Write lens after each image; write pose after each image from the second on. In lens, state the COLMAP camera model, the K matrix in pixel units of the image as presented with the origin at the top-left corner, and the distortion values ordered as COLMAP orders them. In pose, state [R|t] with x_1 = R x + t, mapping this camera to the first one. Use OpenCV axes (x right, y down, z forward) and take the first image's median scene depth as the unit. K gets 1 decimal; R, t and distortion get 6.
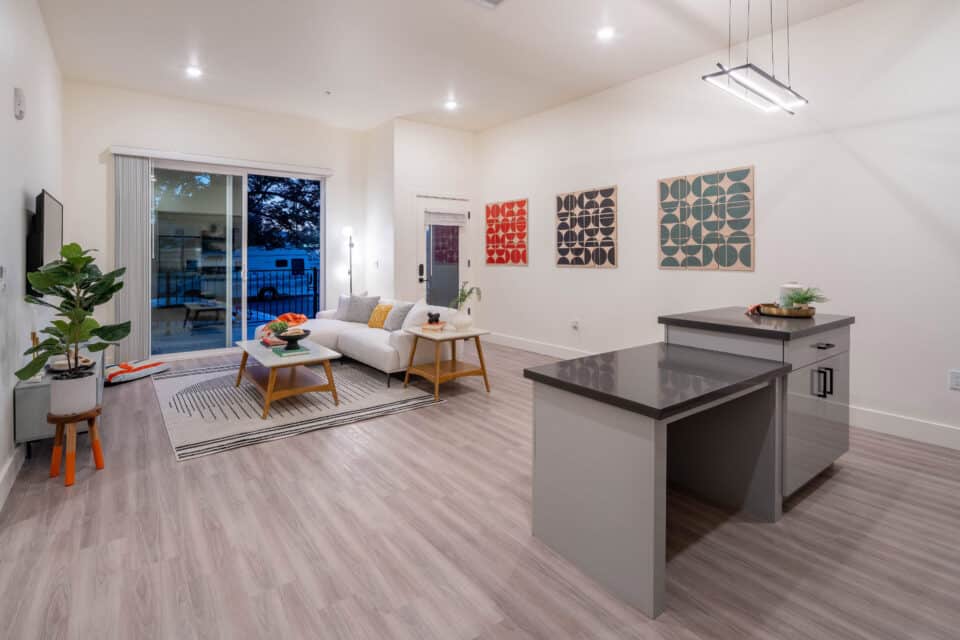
lens RADIAL K [[469.4, 0, 480.8], [0, 469.4, 291.5], [0, 0, 1]] dist [-0.007117, -0.000603]
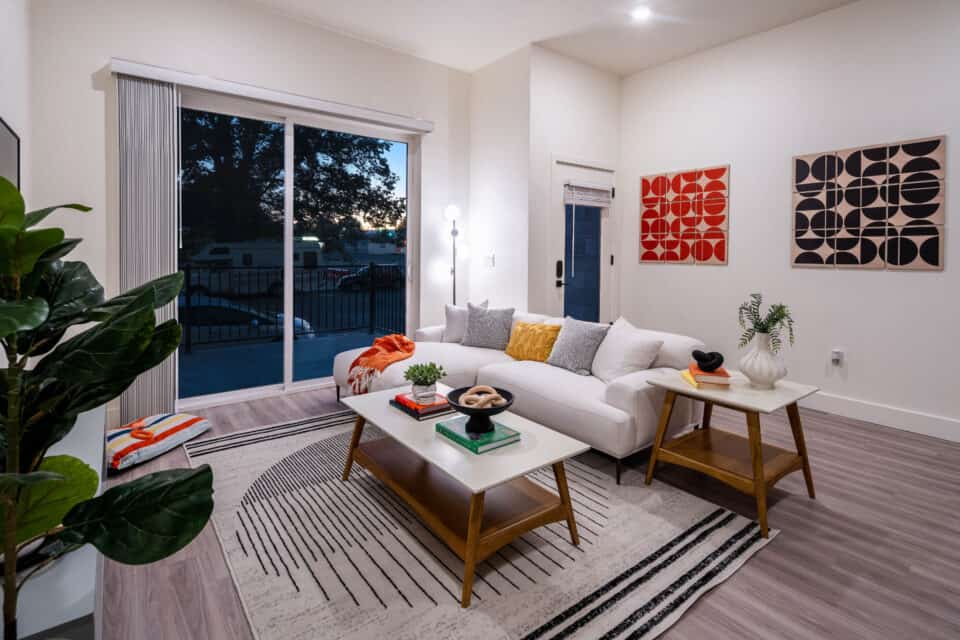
lens RADIAL K [[469.4, 0, 482.2], [0, 469.4, 295.1], [0, 0, 1]] dist [-0.007117, -0.000603]
pose [[0.999963, 0.005288, 0.006845, -0.265267], [-0.005434, 0.999755, 0.021461, -0.022766], [-0.006730, -0.021497, 0.999746, 0.325815]]
